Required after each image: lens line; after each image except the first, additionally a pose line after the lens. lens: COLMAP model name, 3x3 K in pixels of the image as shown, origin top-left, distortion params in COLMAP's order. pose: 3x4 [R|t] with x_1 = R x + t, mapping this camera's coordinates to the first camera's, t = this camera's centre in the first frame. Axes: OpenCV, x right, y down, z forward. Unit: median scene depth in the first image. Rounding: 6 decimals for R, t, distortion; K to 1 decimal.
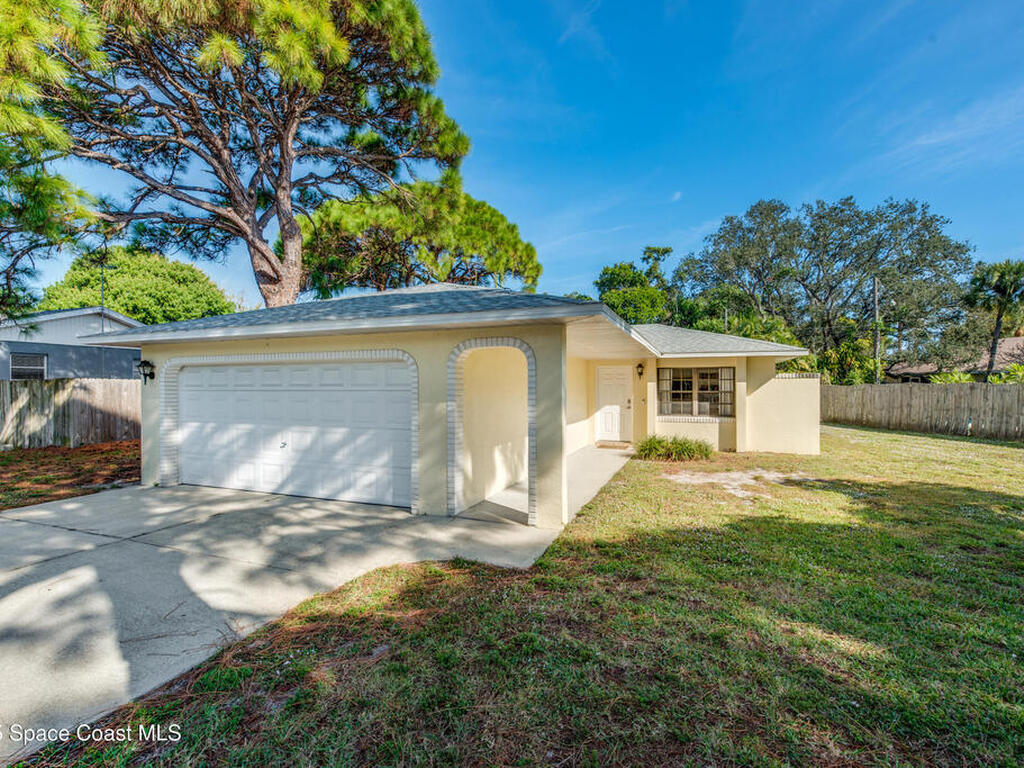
lens RADIAL K [[472.8, 0, 514.7], [0, 472.8, 383.6], [0, 0, 1]] dist [0.000281, -0.000017]
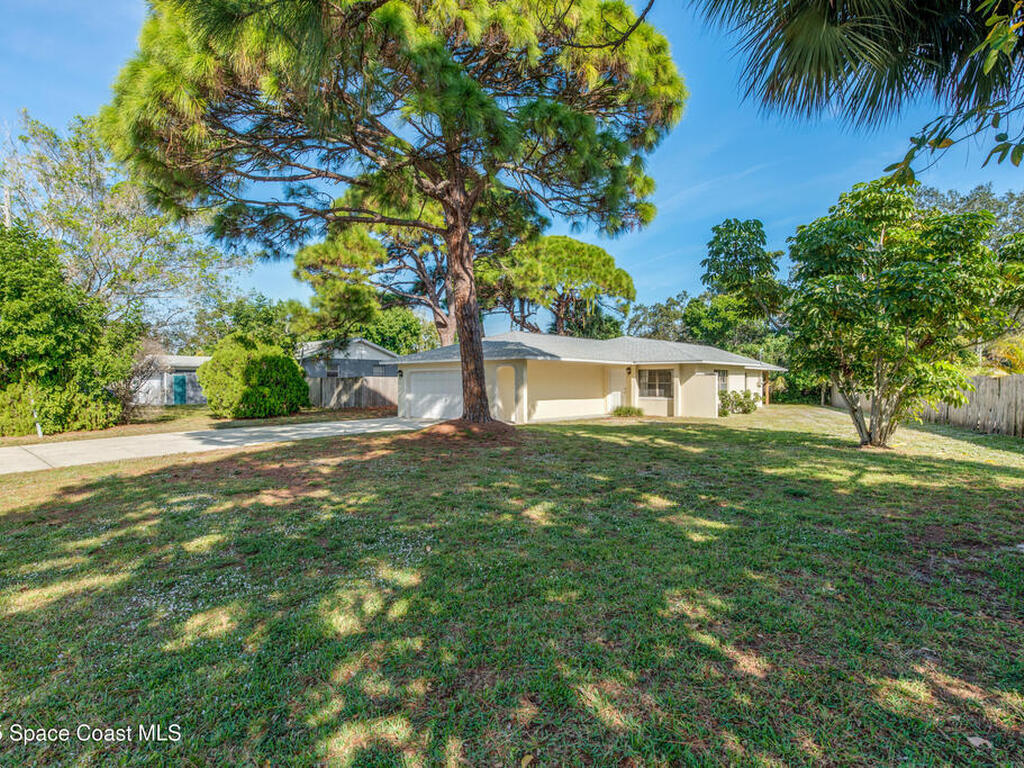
lens RADIAL K [[611.0, 0, 512.0], [0, 611.0, 384.0], [0, 0, 1]] dist [-0.011820, -0.001824]
pose [[0.931860, 0.000853, -0.362817, 0.592976], [0.000655, 0.999992, 0.004035, 0.008884], [0.362817, -0.003998, 0.931852, -1.110805]]
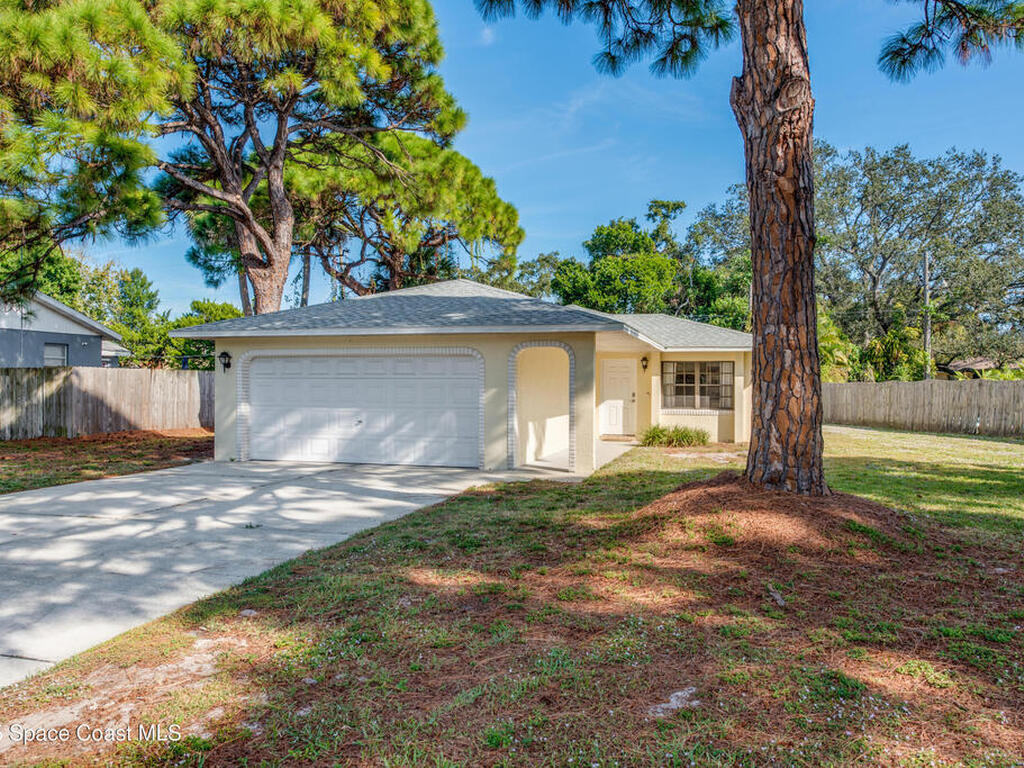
lens RADIAL K [[793.8, 0, 512.0], [0, 793.8, 384.0], [0, 0, 1]] dist [-0.000071, 0.001522]
pose [[0.995265, 0.006801, 0.096964, -0.152650], [-0.007076, 0.999972, 0.002489, 0.011107], [-0.096944, -0.003163, 0.995285, -0.557784]]
